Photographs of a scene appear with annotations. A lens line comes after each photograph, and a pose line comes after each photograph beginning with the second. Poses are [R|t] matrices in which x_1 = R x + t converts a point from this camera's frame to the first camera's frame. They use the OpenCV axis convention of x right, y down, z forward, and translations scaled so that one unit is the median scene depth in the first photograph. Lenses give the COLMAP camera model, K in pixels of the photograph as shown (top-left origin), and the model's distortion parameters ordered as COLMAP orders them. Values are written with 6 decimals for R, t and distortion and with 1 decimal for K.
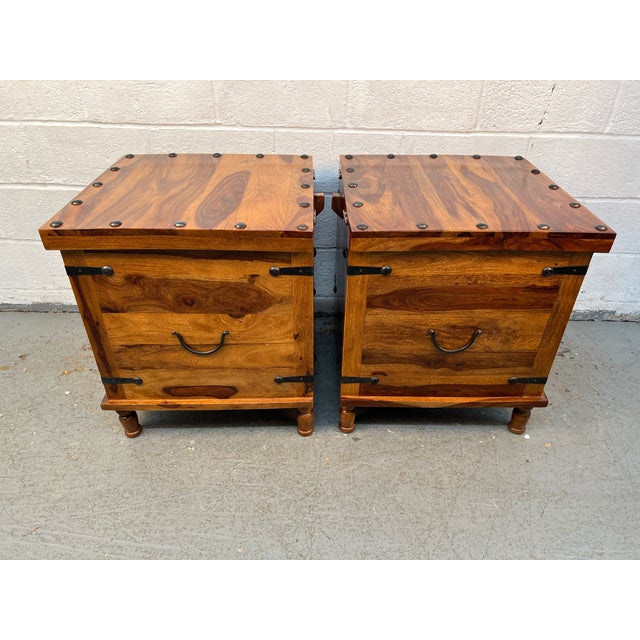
lens RADIAL K [[483.2, 0, 323.6], [0, 483.2, 327.9], [0, 0, 1]] dist [0.007926, -0.010603]
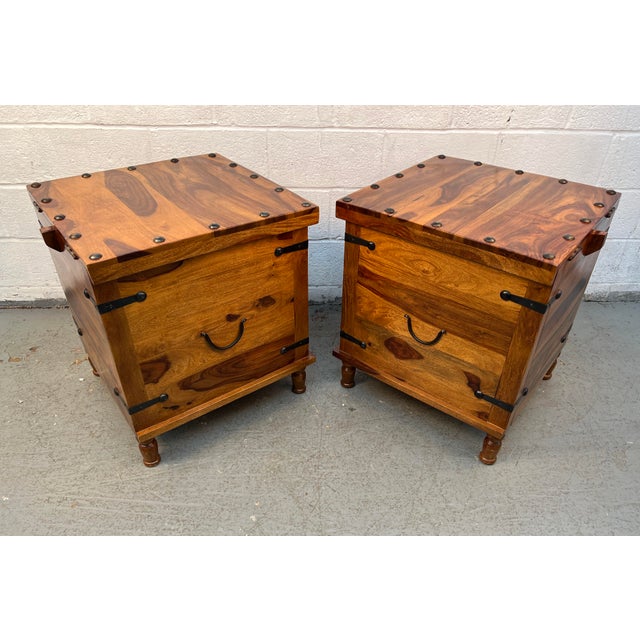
lens RADIAL K [[486.7, 0, 321.7], [0, 486.7, 343.0], [0, 0, 1]] dist [0.012625, -0.016038]
pose [[0.998394, -0.032168, 0.046639, -0.046610], [0.030933, 0.999158, 0.026966, 0.041560], [-0.047467, -0.025480, 0.998548, -0.105702]]
